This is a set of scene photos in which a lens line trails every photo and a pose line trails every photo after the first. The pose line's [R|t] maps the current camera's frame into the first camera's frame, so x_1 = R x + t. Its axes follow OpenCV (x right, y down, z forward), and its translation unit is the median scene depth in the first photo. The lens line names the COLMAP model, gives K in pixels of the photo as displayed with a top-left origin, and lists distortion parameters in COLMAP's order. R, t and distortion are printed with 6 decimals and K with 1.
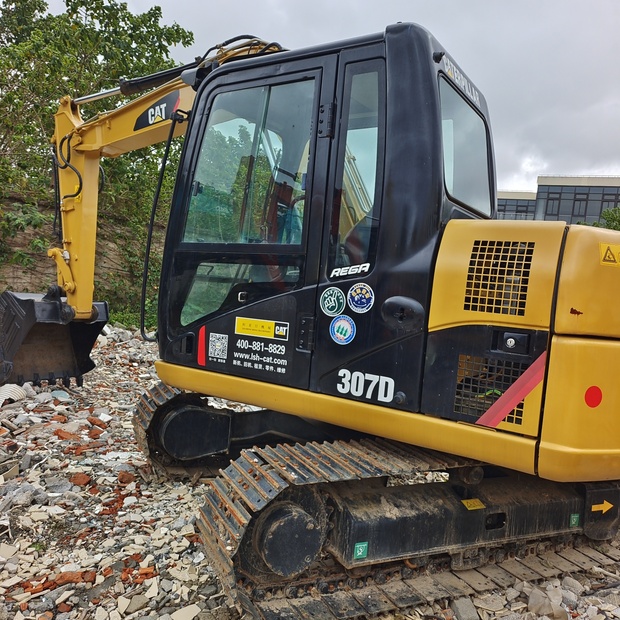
lens RADIAL K [[548.9, 0, 317.5], [0, 548.9, 310.0], [0, 0, 1]] dist [0.023545, 0.008916]
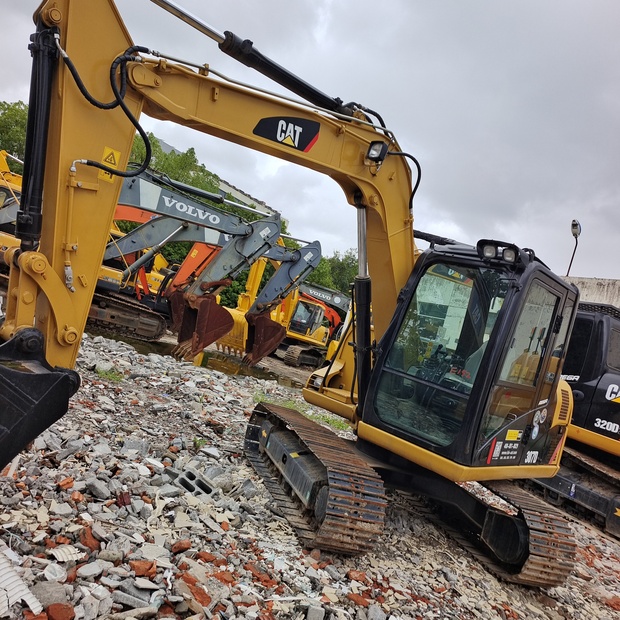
lens RADIAL K [[547.1, 0, 315.9], [0, 547.1, 311.6], [0, 0, 1]] dist [0.031312, -0.003530]
pose [[0.183699, -0.021351, 0.982751, -1.877597], [-0.221333, 0.973192, 0.062516, -0.307915], [-0.957740, -0.228999, 0.174048, 1.400814]]
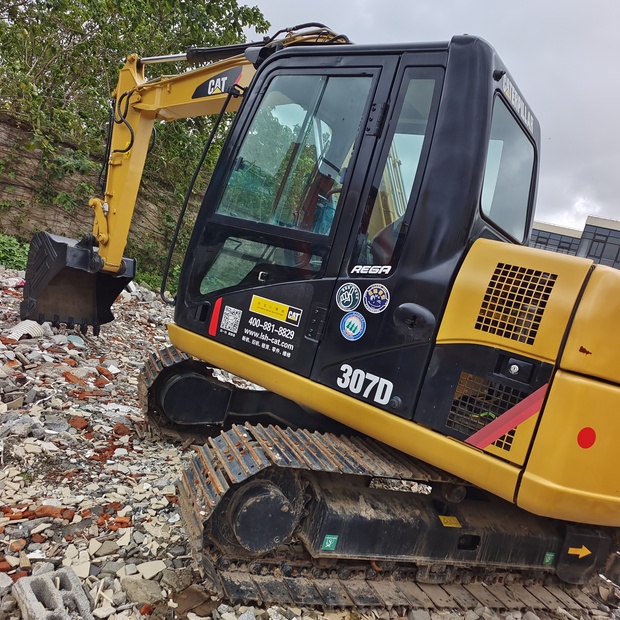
lens RADIAL K [[547.4, 0, 319.2], [0, 547.4, 310.4], [0, 0, 1]] dist [0.015816, 0.039094]
pose [[0.981949, 0.185084, -0.038979, 0.017565], [-0.184744, 0.982711, 0.012200, 0.006362], [0.040563, -0.004778, 0.999166, -0.009349]]
